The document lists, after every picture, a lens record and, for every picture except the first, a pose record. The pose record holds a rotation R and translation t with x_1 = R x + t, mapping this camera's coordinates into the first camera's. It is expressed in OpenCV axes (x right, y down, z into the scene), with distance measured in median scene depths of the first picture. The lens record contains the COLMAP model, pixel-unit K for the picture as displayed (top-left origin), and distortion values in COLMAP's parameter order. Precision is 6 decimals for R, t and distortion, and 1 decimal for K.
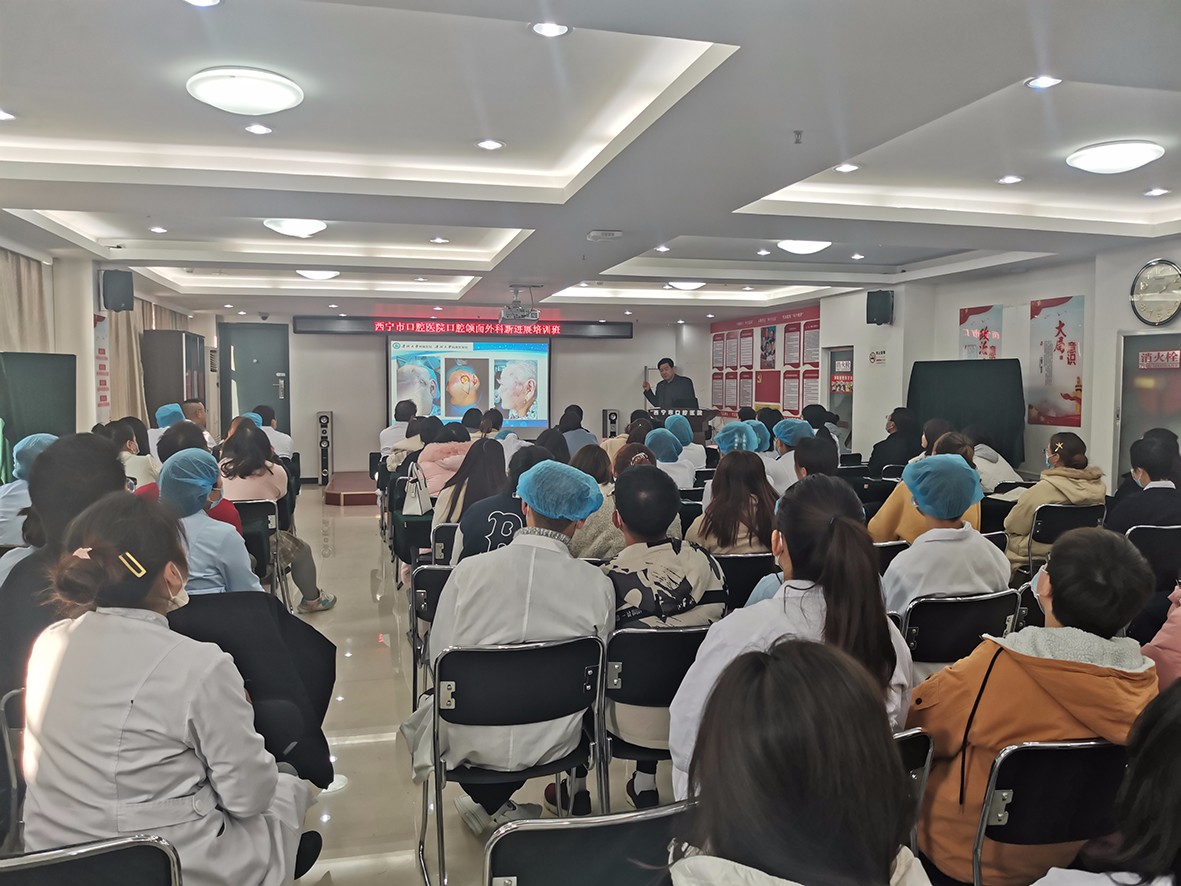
lens RADIAL K [[881.0, 0, 586.6], [0, 881.0, 439.8], [0, 0, 1]] dist [0.019464, -0.098628]
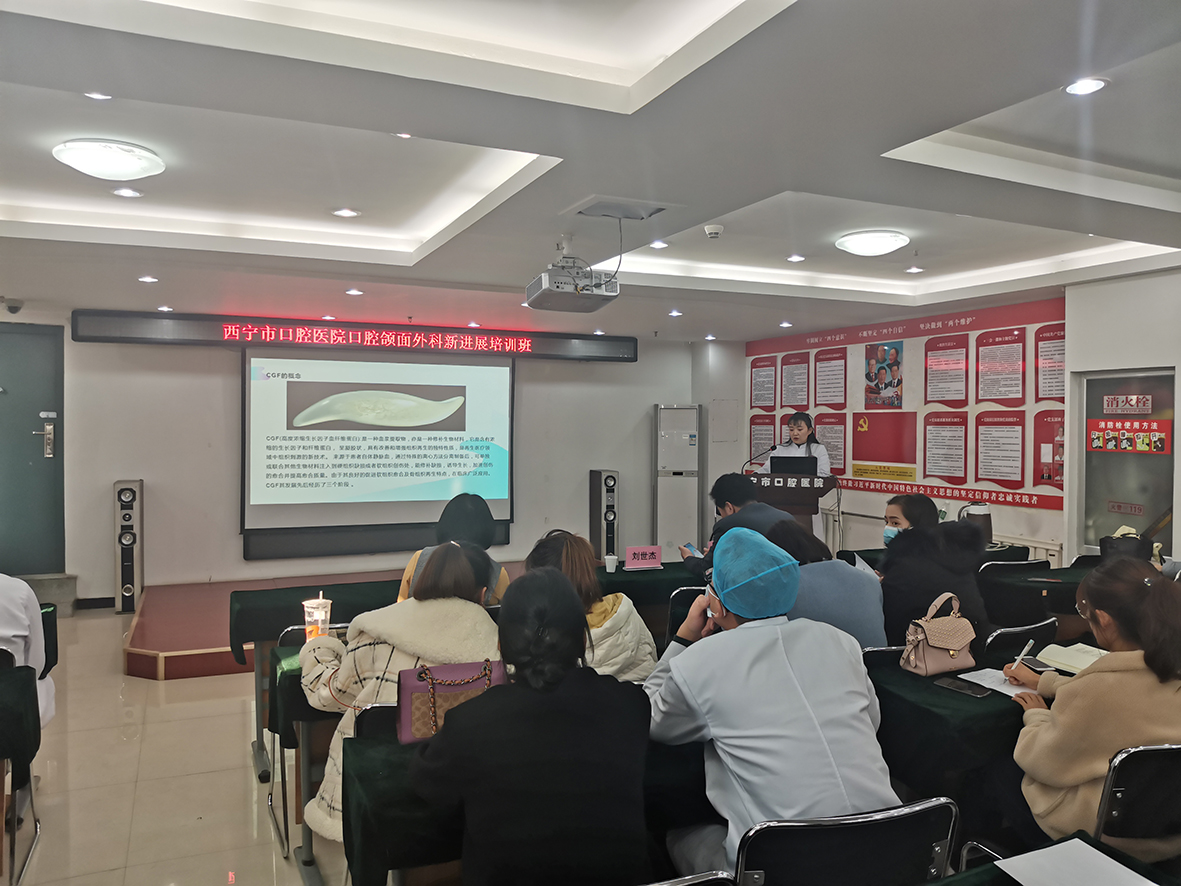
lens RADIAL K [[881.0, 0, 594.8], [0, 881.0, 447.2], [0, 0, 1]] dist [0.019464, -0.098628]
pose [[0.982126, -0.001690, 0.188219, -0.127531], [0.009251, 0.999185, -0.039300, -0.032843], [-0.188000, 0.040339, 0.981340, 0.454564]]
